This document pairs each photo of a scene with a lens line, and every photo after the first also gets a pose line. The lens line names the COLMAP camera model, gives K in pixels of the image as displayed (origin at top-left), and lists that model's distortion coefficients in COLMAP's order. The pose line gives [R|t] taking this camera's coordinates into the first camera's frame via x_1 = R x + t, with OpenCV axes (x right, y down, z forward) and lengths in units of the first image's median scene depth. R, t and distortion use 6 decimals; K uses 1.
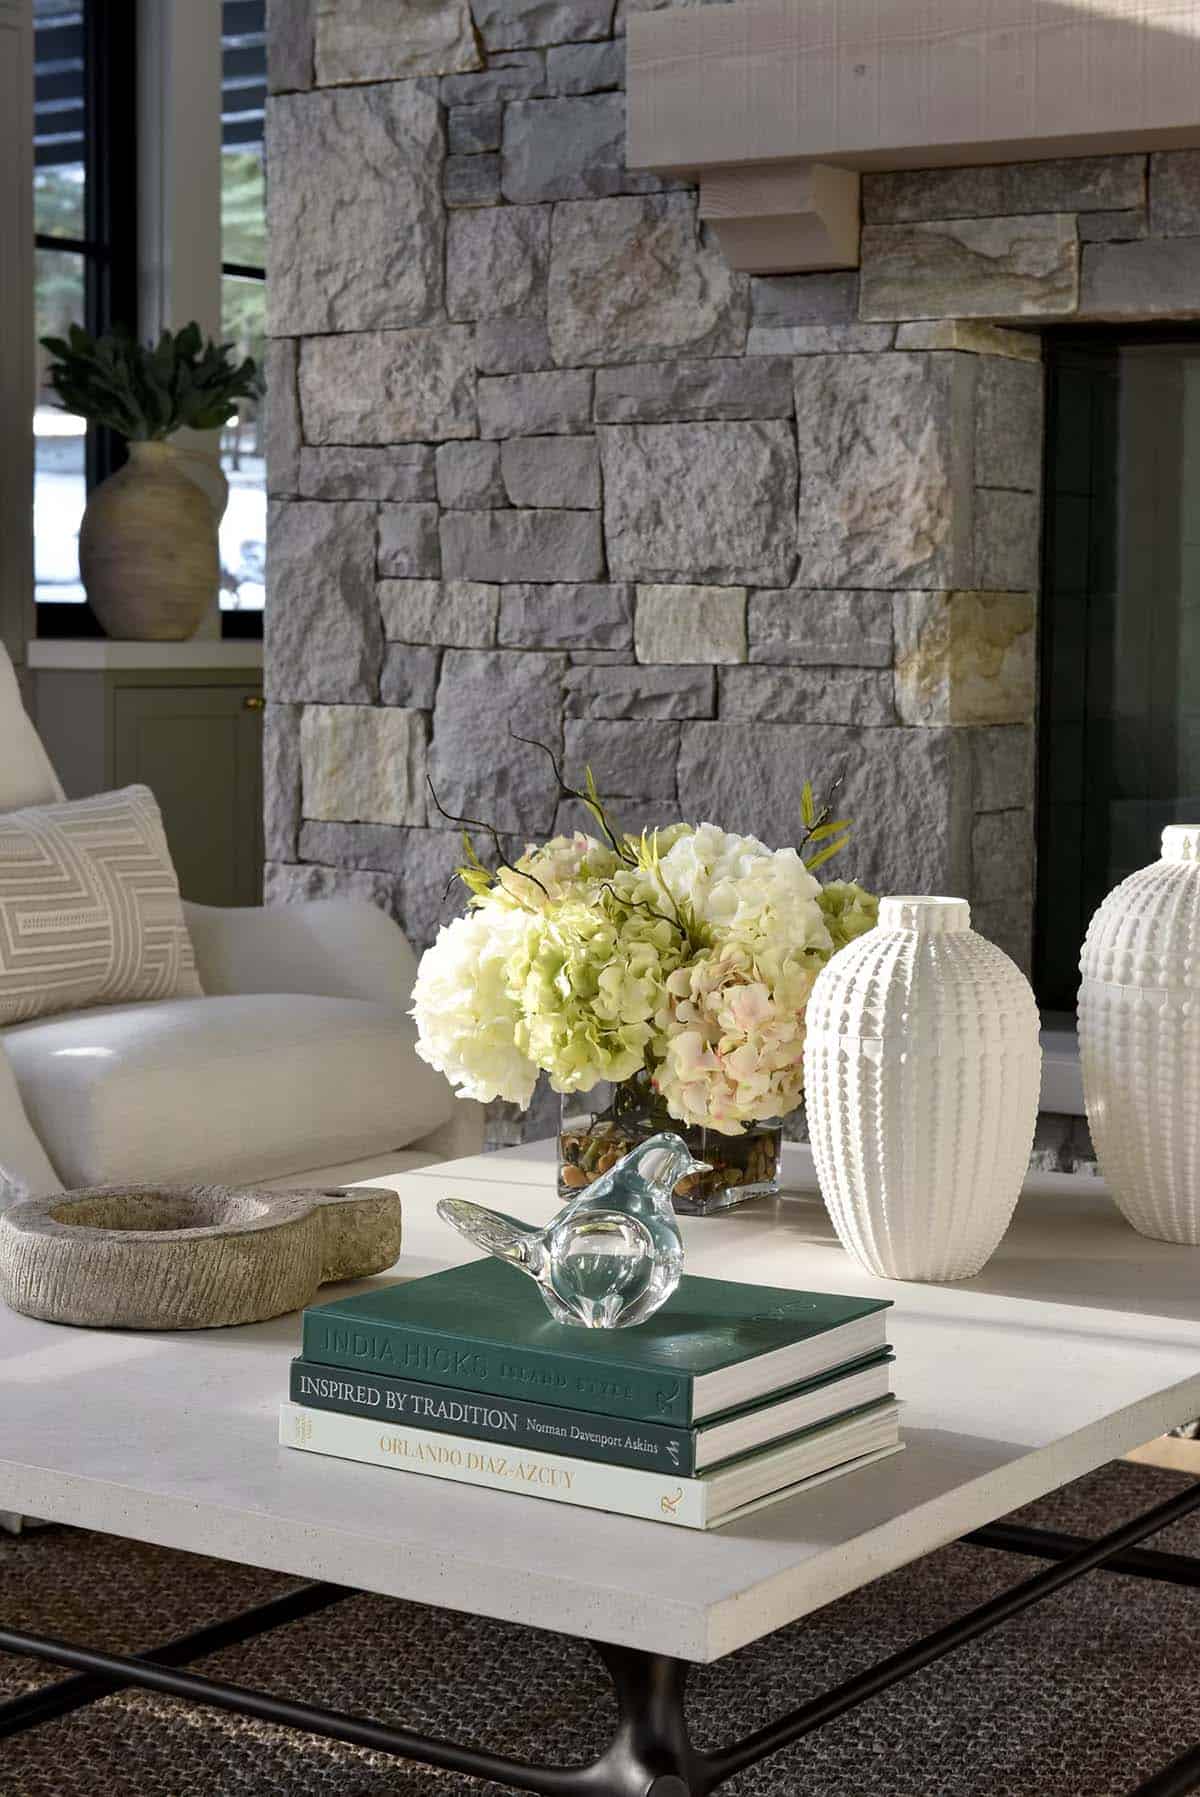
lens RADIAL K [[3279.4, 0, 600.0], [0, 3279.4, 898.5], [0, 0, 1]] dist [-0.002019, -0.031895]
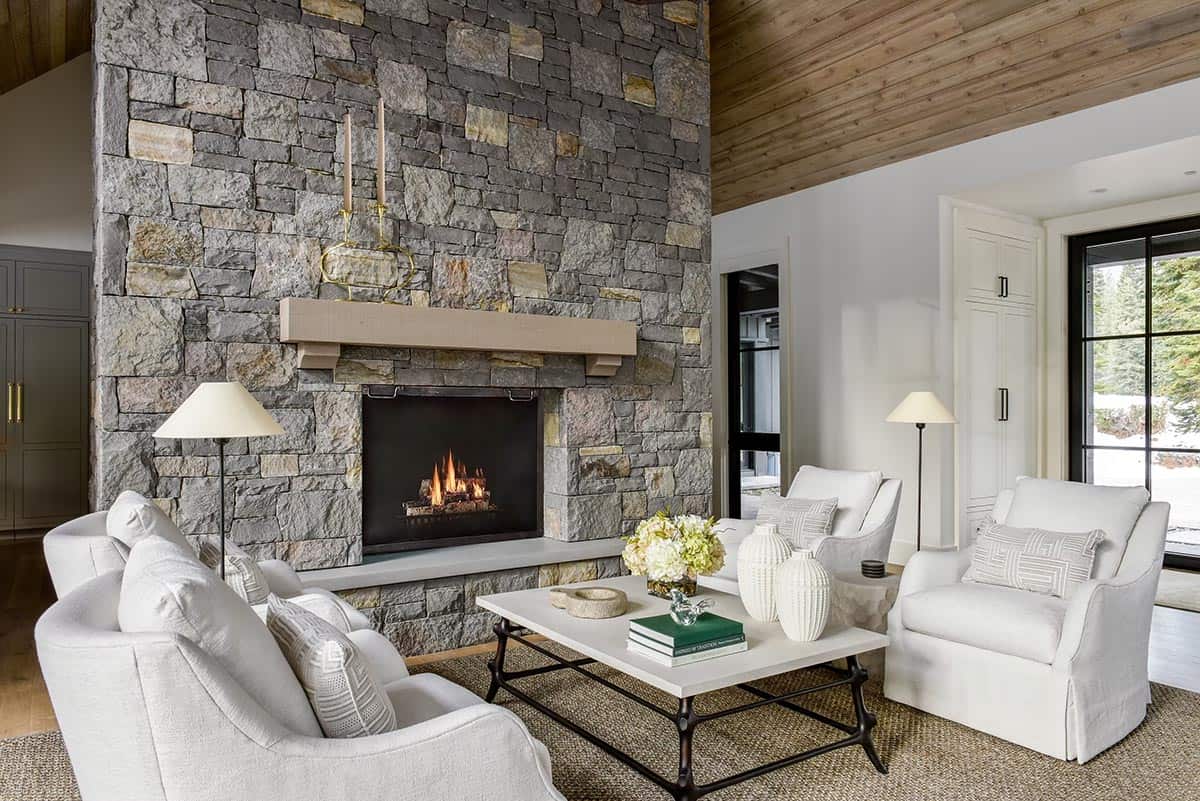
lens RADIAL K [[808.7, 0, 600.0], [0, 808.7, 400.5], [0, 0, 1]] dist [-0.018646, -0.002801]
pose [[0.390410, -0.002382, 0.920638, -0.623332], [0.085190, 0.995800, -0.033549, -0.093088], [-0.916691, 0.091527, 0.388973, 0.336917]]
